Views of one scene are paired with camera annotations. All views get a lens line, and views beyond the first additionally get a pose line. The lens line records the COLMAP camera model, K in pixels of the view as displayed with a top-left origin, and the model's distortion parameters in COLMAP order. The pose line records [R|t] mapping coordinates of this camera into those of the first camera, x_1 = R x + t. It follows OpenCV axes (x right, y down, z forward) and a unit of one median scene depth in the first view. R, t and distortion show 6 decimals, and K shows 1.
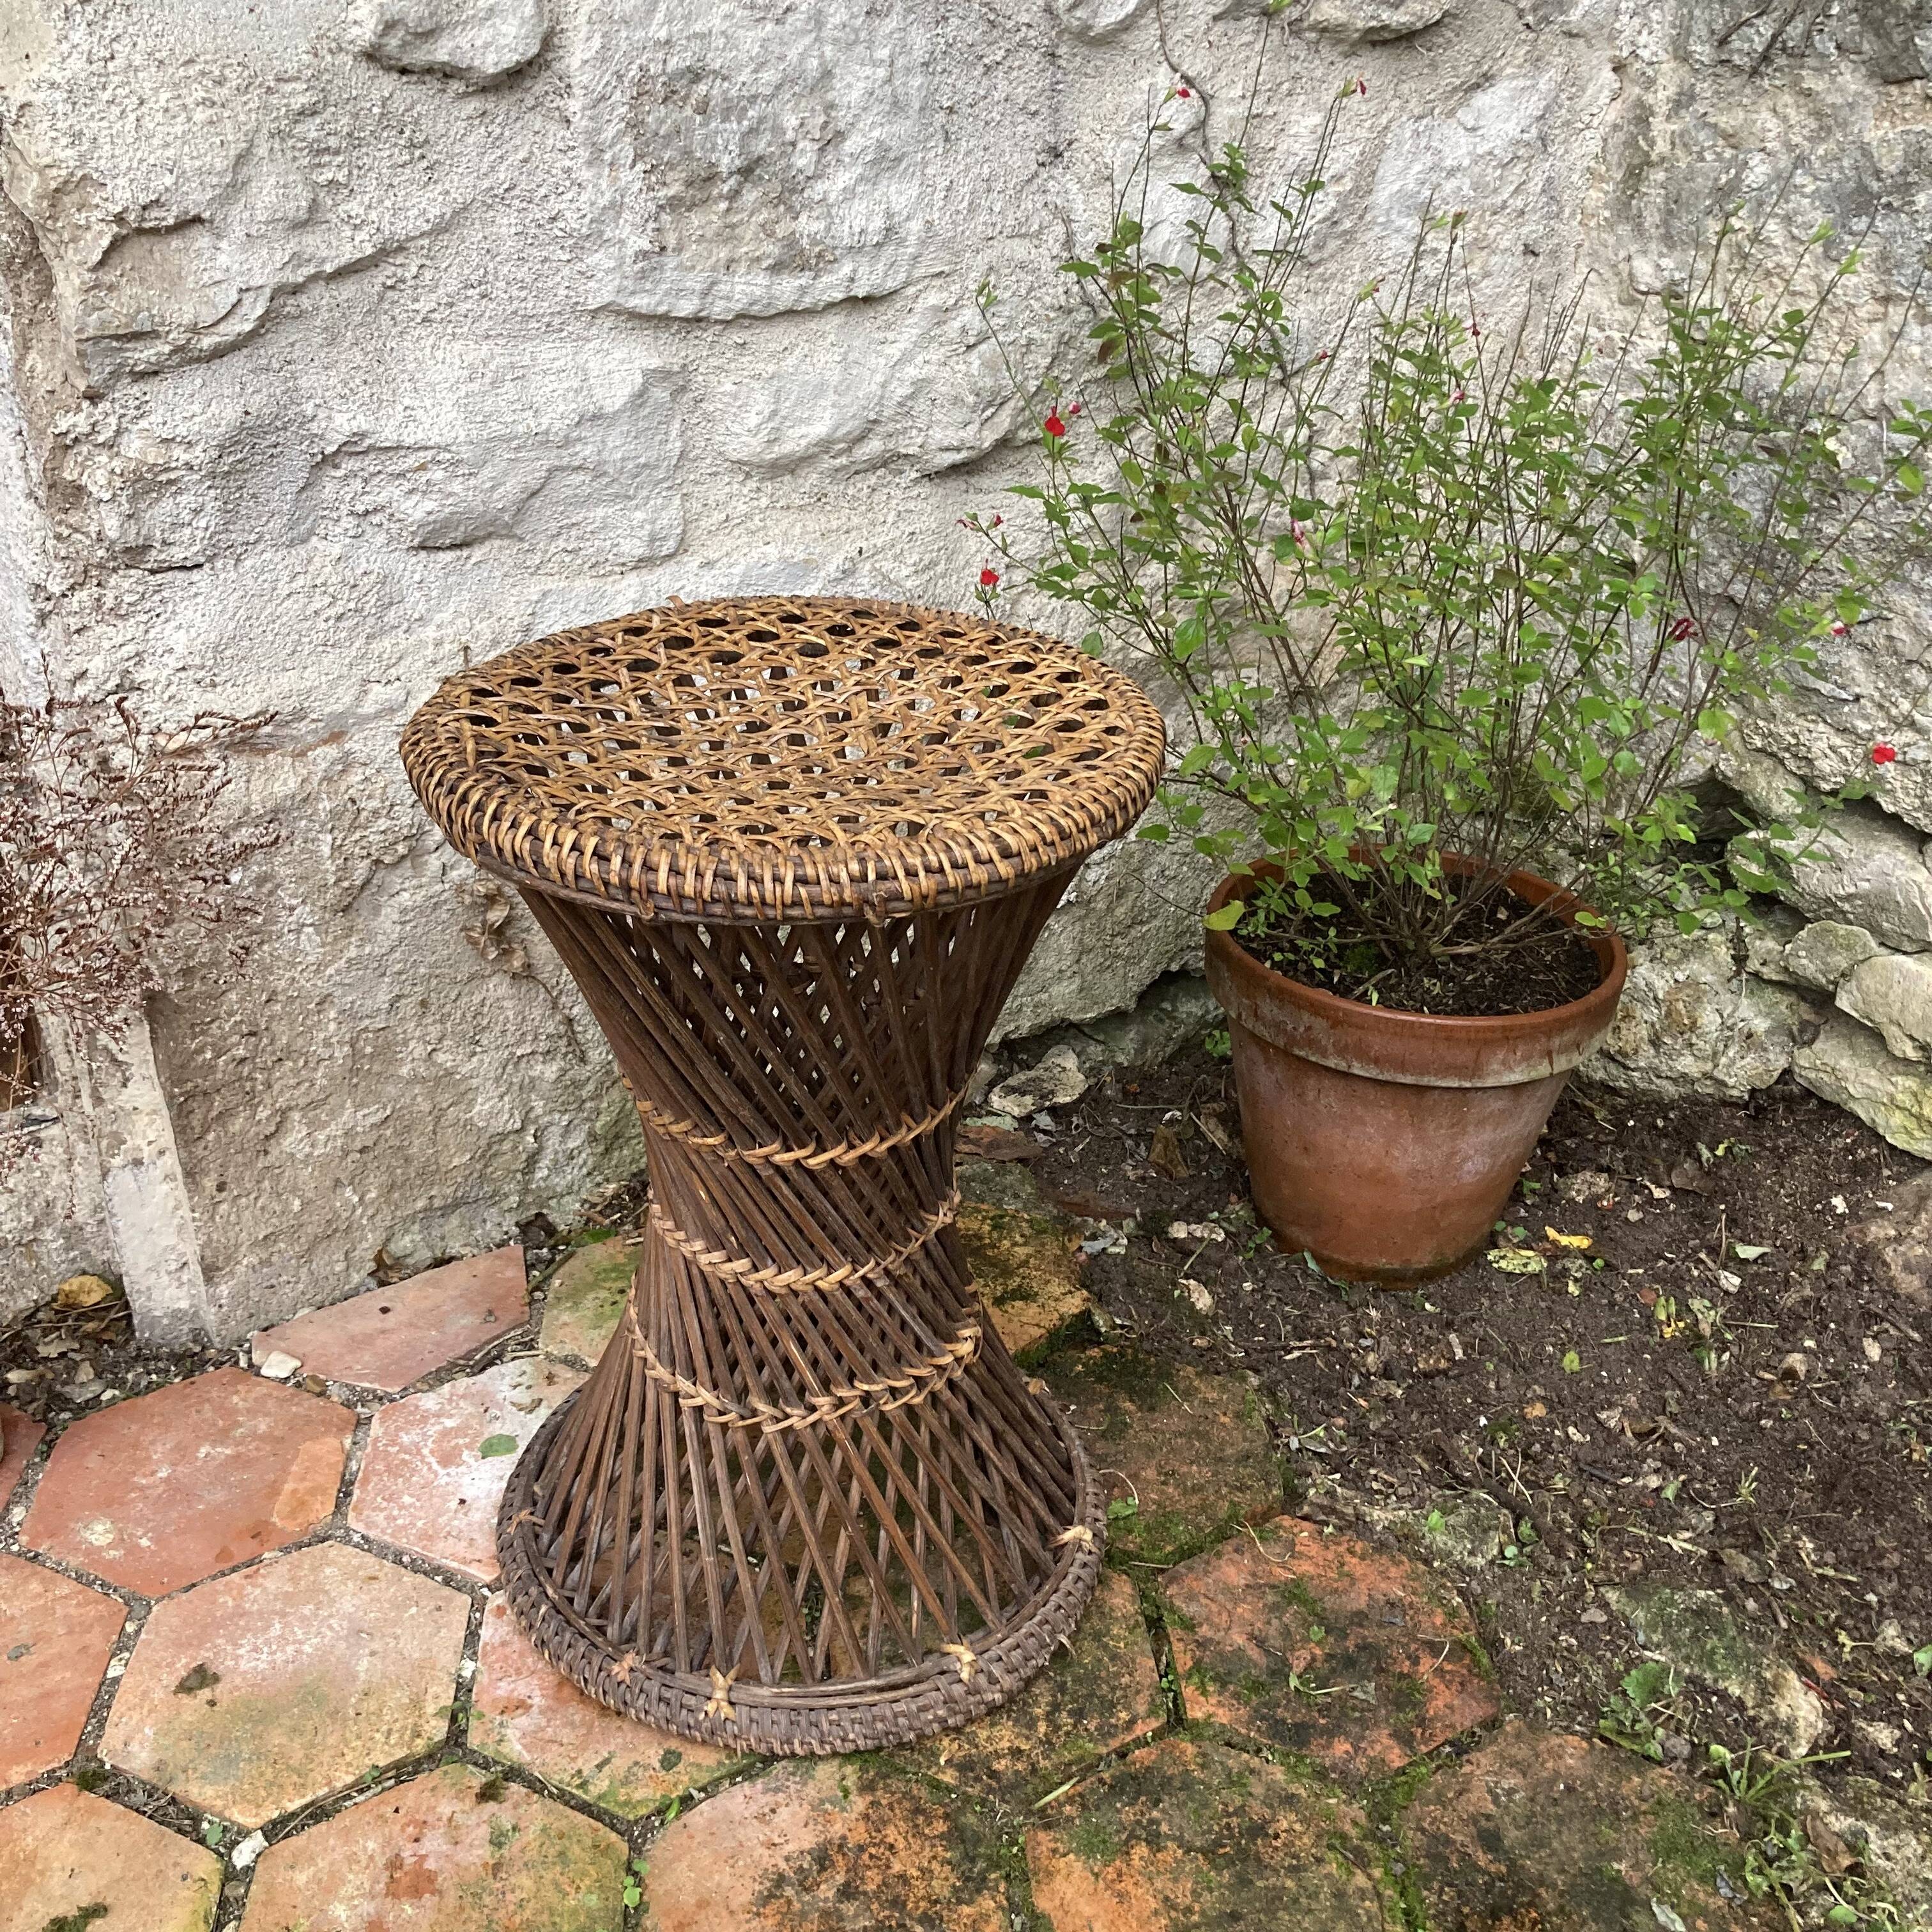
lens RADIAL K [[2083.6, 0, 970.1], [0, 2083.6, 919.9], [0, 0, 1]] dist [-0.024449, 0.054359]
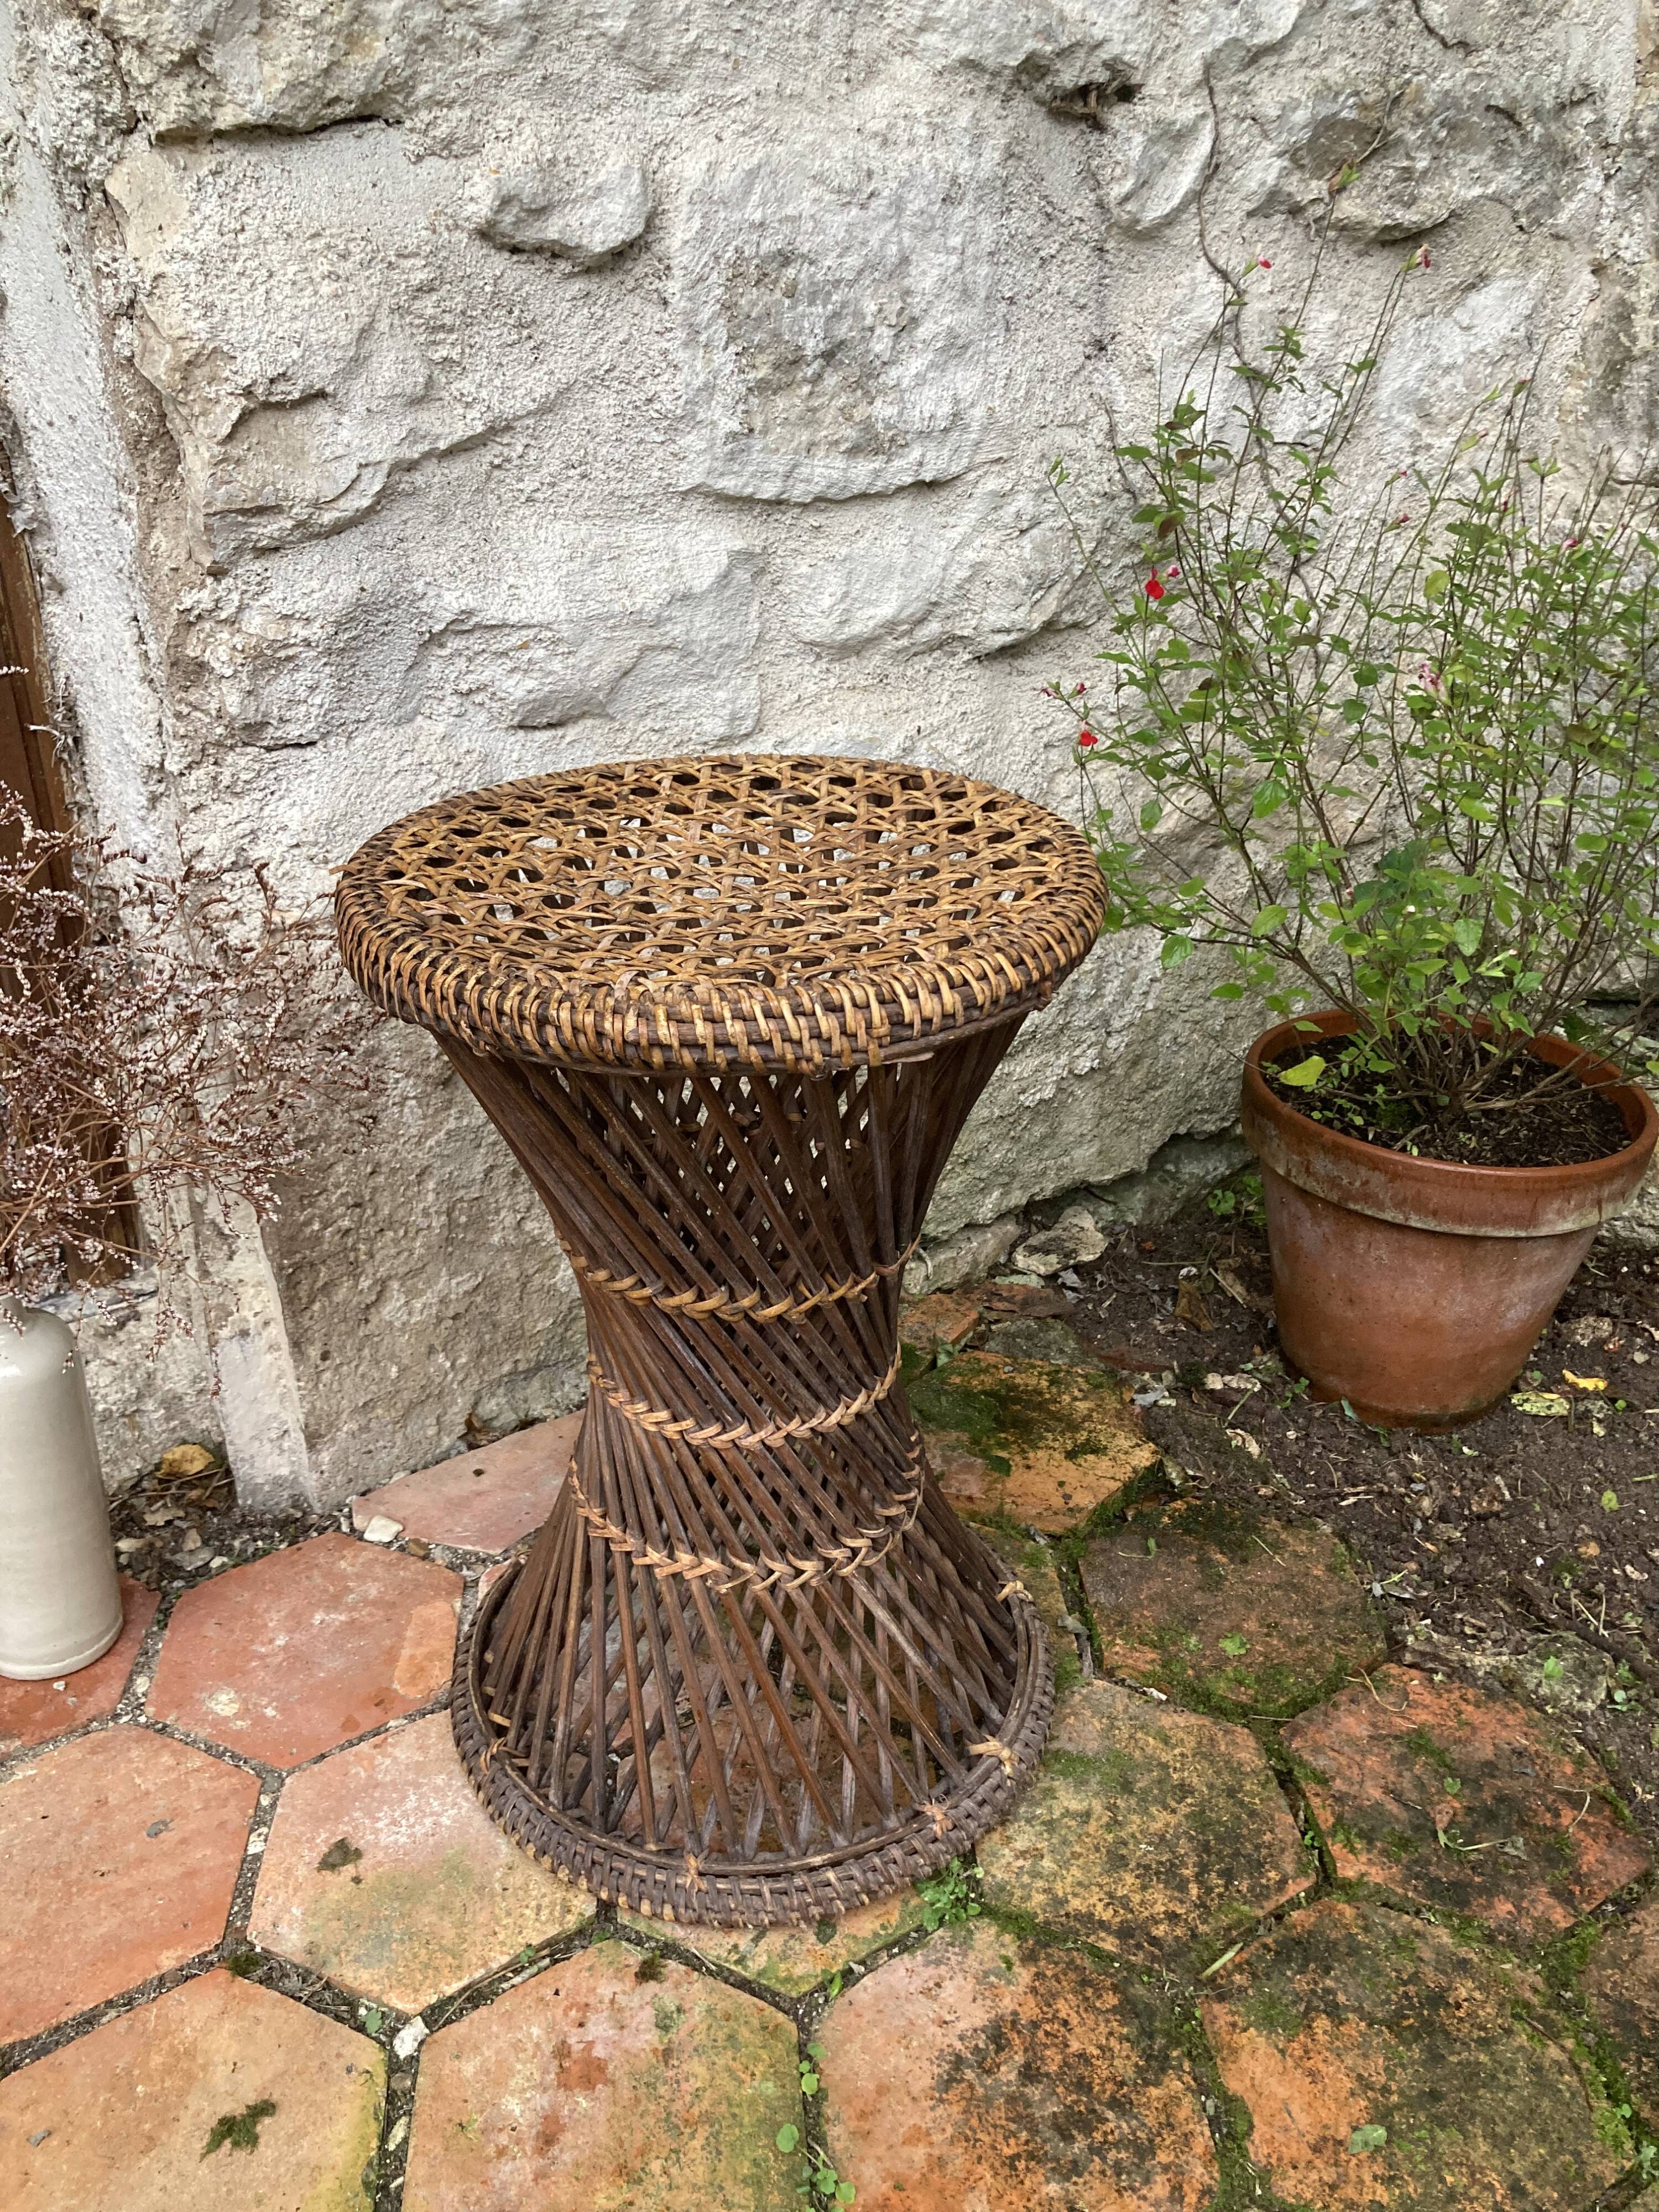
lens RADIAL K [[1799.9, 0, 818.5], [0, 1799.9, 1069.7], [0, 0, 1]] dist [-0.016061, 0.036491]
pose [[0.999759, -0.020134, -0.008711, -0.120703], [0.019924, 0.999523, -0.023589, 0.015080], [0.009182, 0.023409, 0.999684, 0.128798]]
